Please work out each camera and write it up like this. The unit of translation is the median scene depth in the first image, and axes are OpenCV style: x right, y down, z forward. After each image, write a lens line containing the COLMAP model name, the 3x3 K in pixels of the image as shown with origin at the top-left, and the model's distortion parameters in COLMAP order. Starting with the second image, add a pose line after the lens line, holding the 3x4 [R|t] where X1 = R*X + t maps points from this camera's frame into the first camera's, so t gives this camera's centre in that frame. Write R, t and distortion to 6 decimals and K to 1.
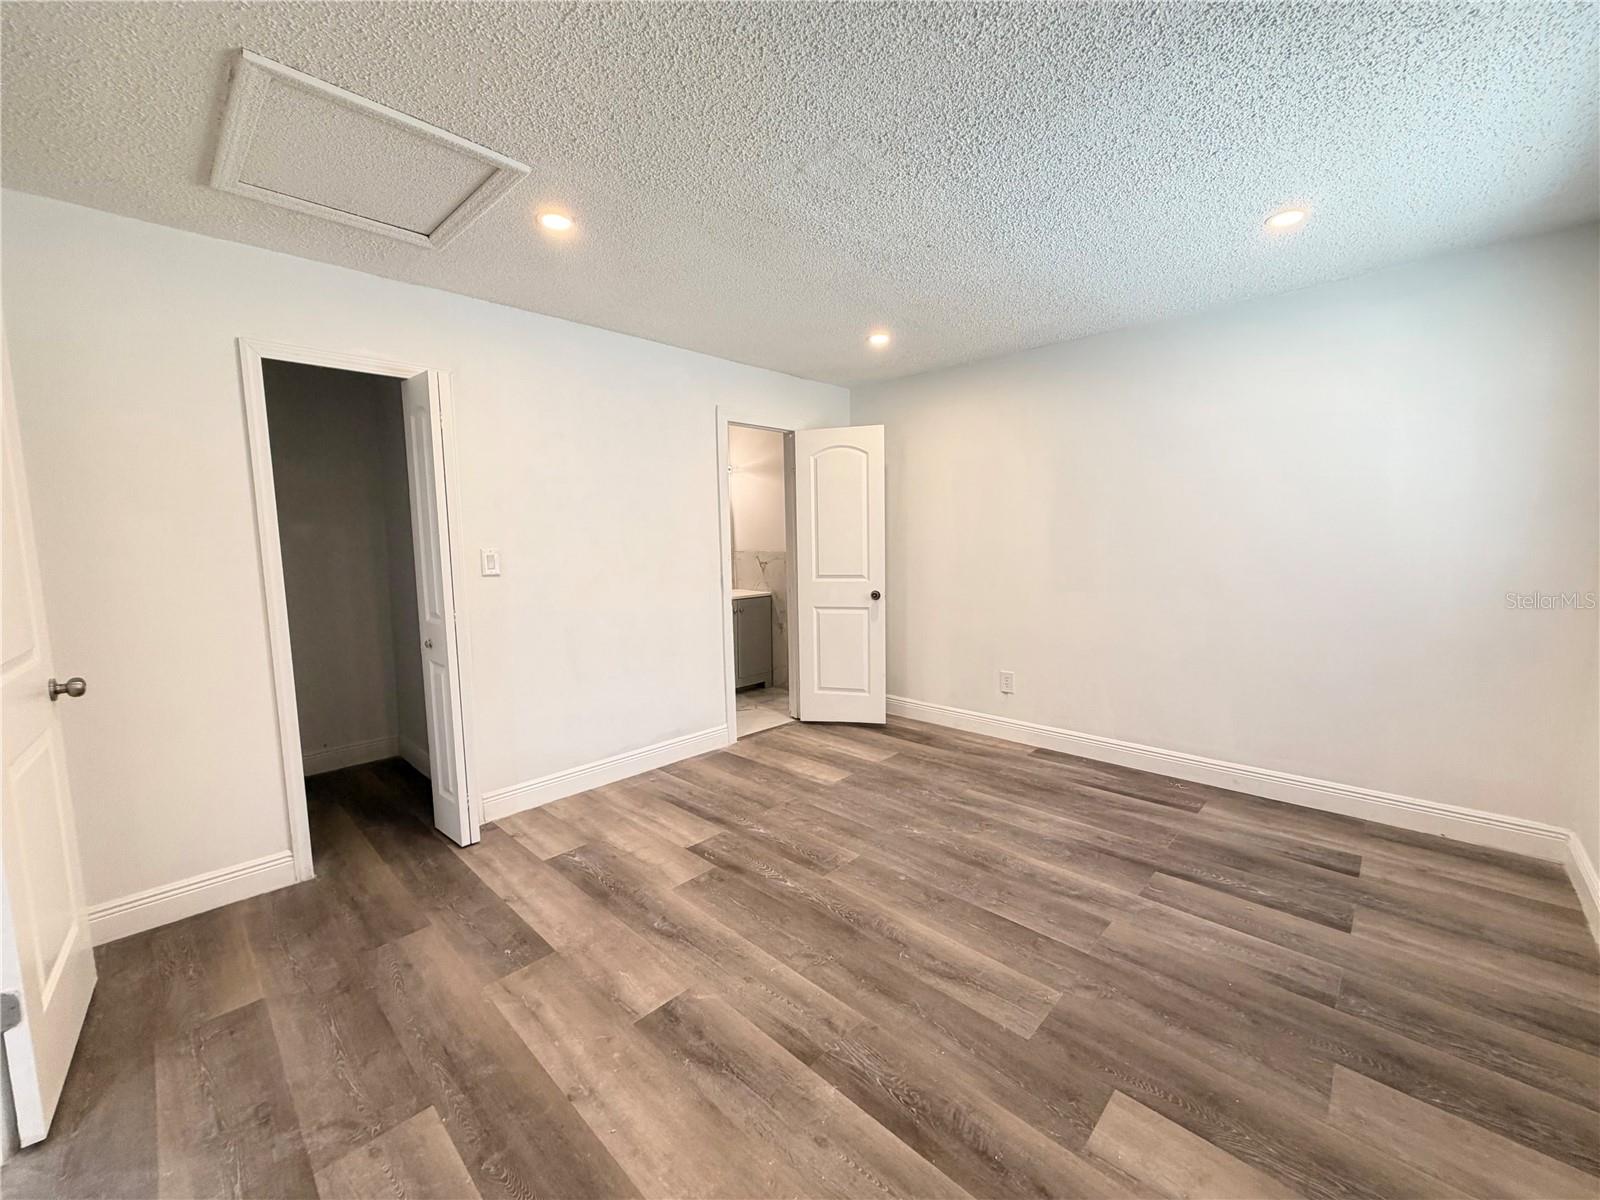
lens RADIAL K [[637.6, 0, 794.3], [0, 637.6, 598.8], [0, 0, 1]] dist [0.000683, 0.000241]
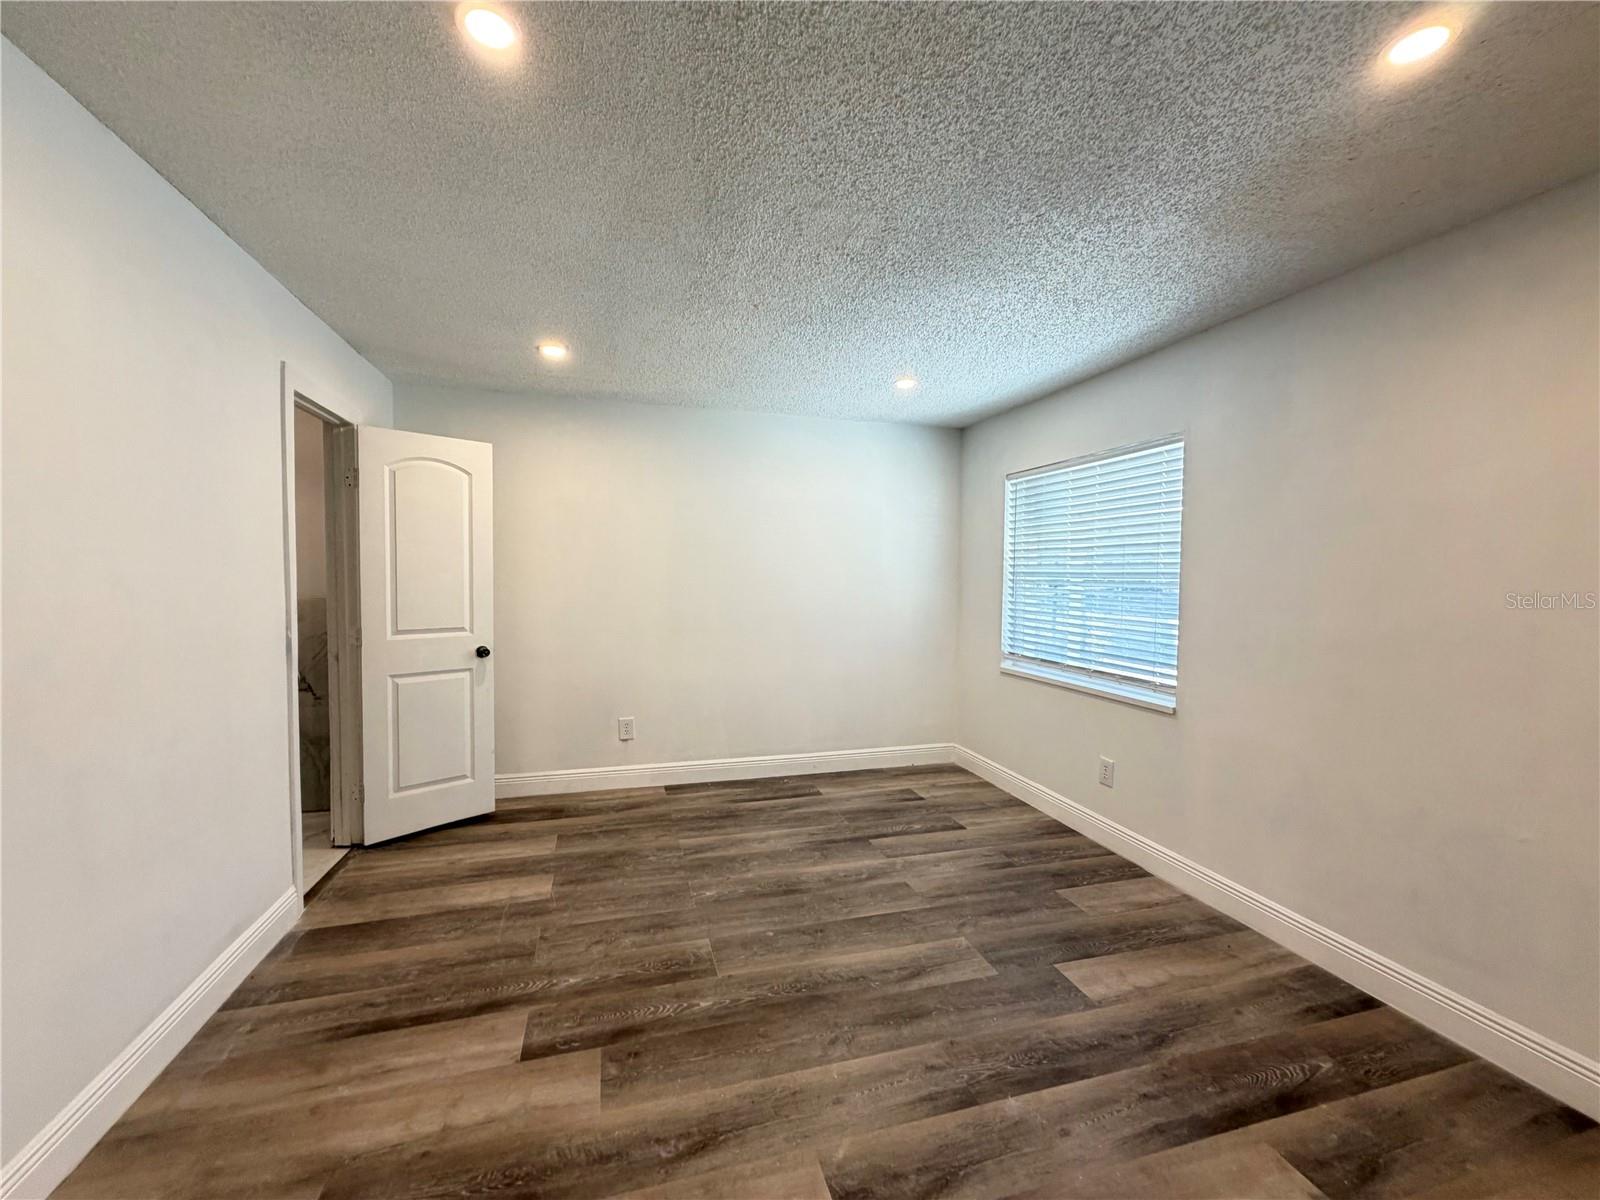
lens RADIAL K [[637.6, 0, 796.2], [0, 637.6, 604.3], [0, 0, 1]] dist [0.000683, 0.000241]
pose [[0.493630, -0.015351, 0.869537, -0.559920], [0.066568, 0.997578, -0.020179, -0.034649], [-0.867121, 0.067845, 0.493456, 0.393102]]
